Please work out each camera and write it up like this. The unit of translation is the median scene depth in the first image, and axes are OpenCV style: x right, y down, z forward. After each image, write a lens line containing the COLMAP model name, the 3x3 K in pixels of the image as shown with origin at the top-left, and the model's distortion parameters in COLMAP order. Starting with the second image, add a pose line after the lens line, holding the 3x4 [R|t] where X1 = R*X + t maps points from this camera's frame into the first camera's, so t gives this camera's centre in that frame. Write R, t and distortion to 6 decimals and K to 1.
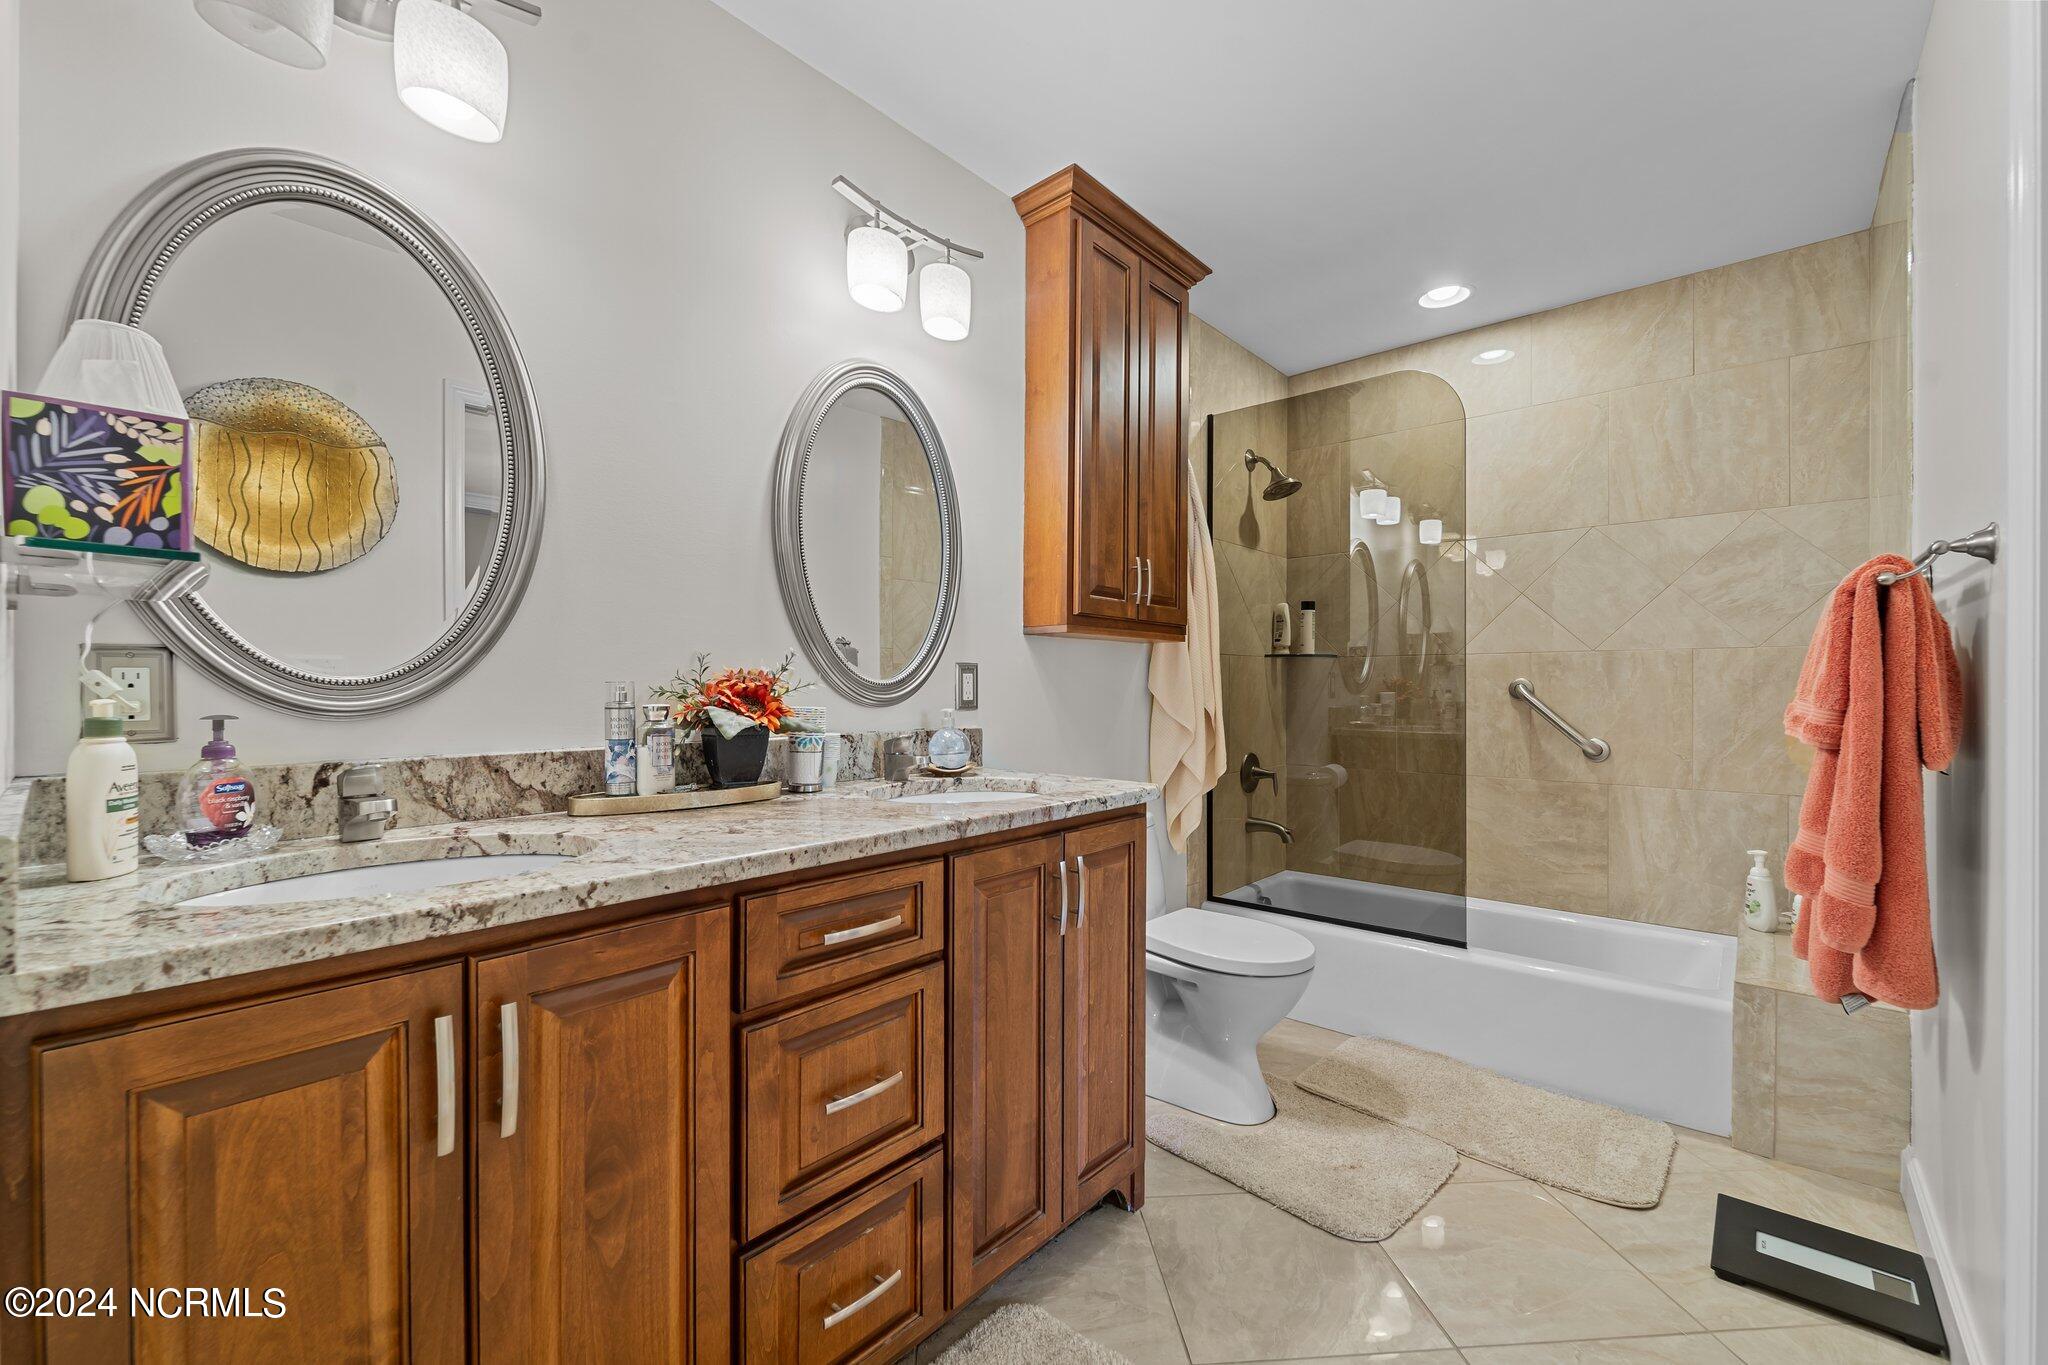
lens RADIAL K [[832.1, 0, 1022.9], [0, 832.1, 692.6], [0, 0, 1]] dist [-0.000705, -0.000603]
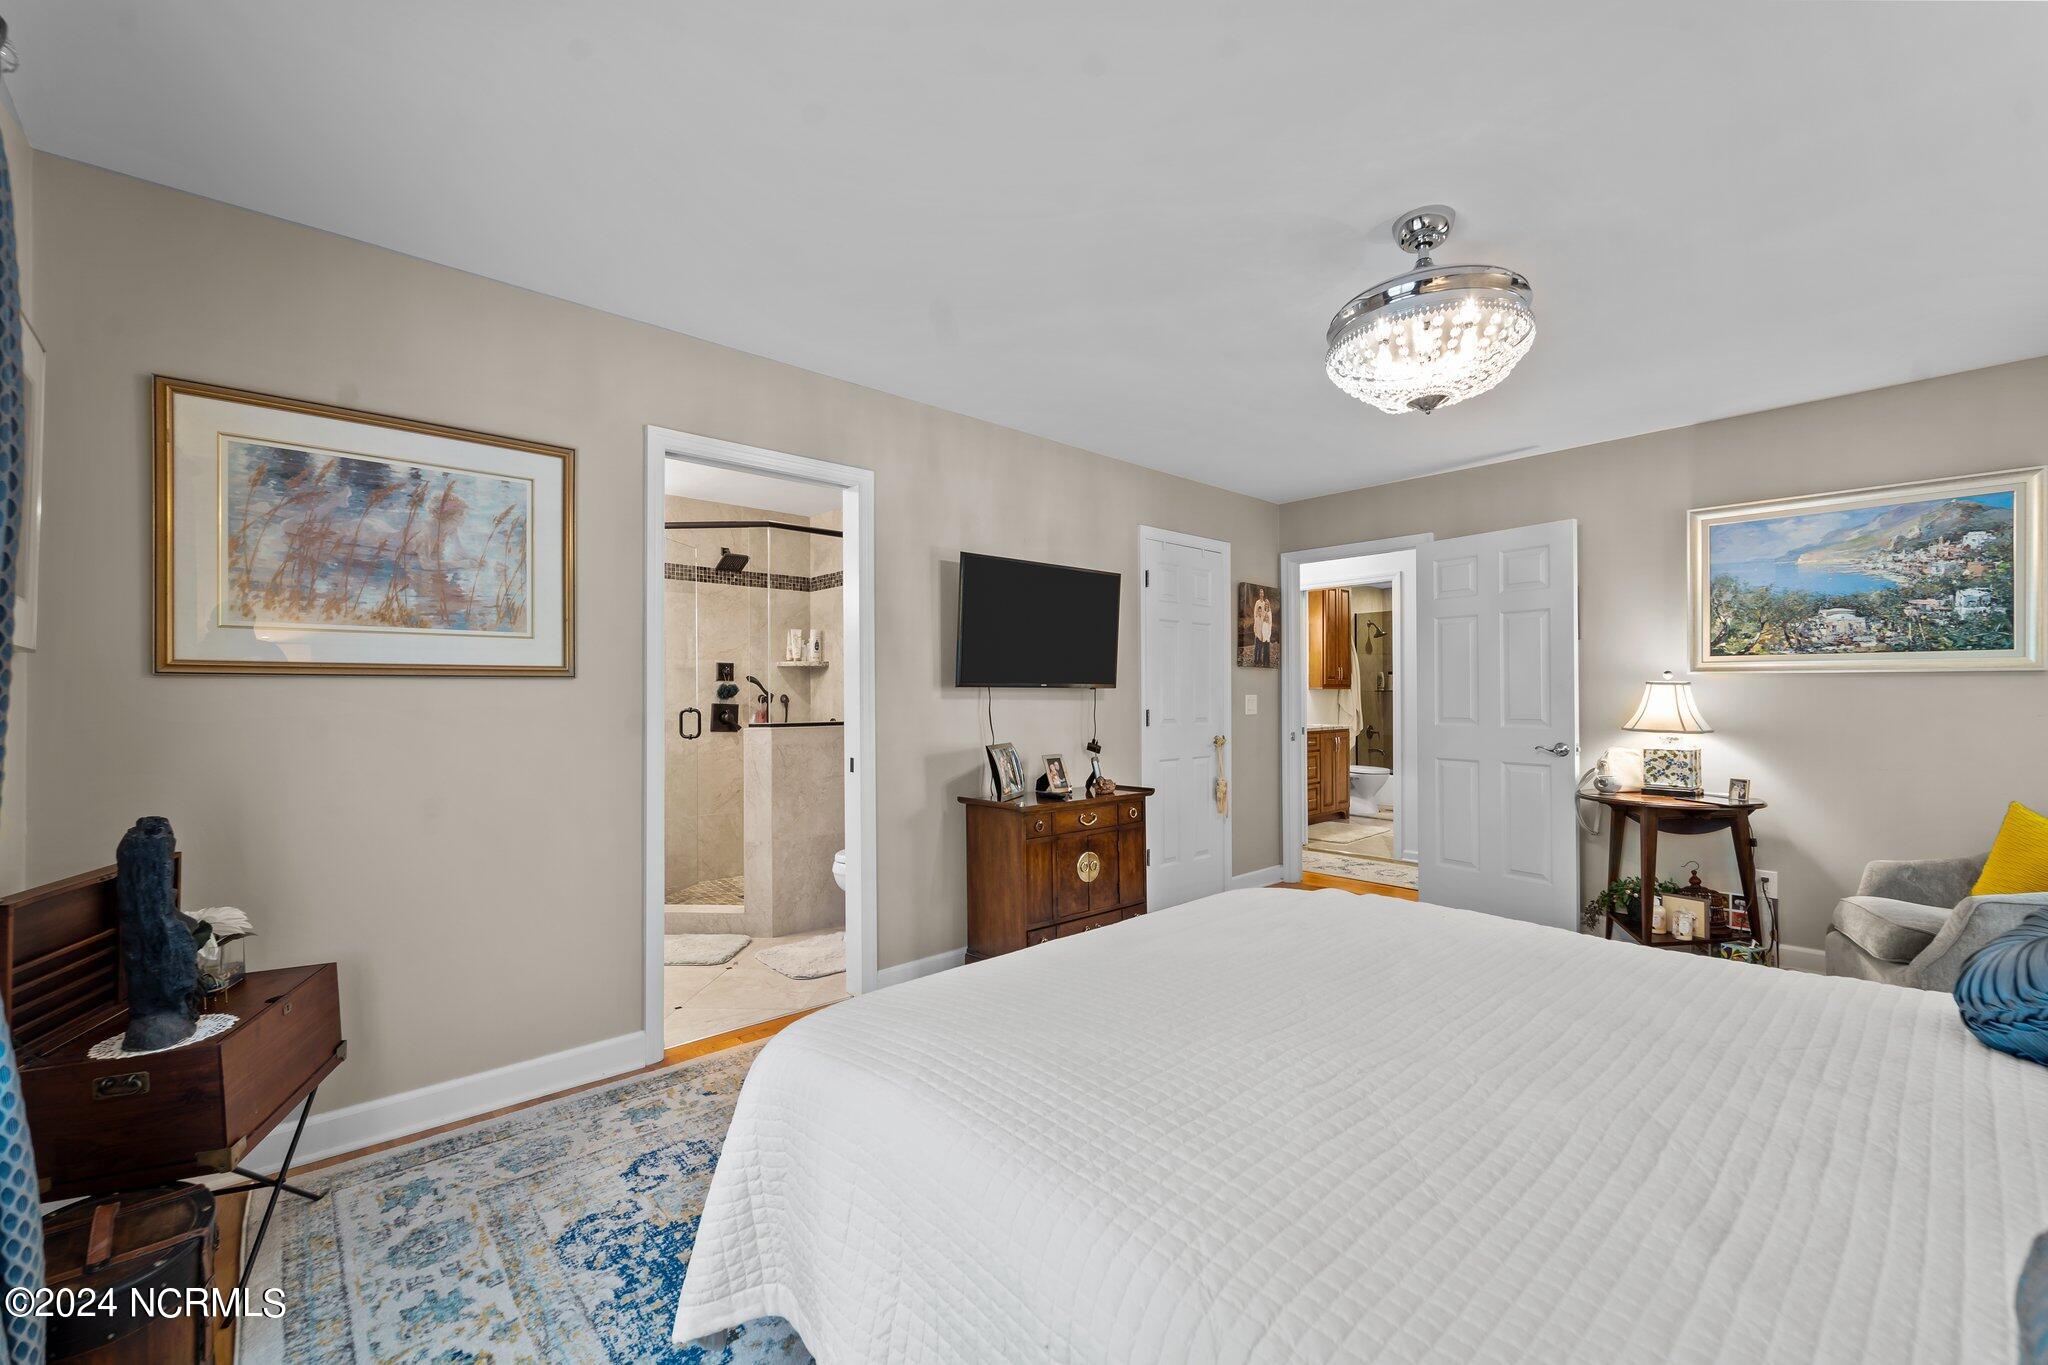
lens RADIAL K [[832.1, 0, 1022.9], [0, 832.1, 692.6], [0, 0, 1]] dist [-0.000705, -0.000603]
pose [[0.993873, -0.007248, -0.110290, -1.113296], [0.005399, 0.999840, -0.017057, 0.002466], [0.110396, 0.016357, 0.993753, -3.688458]]
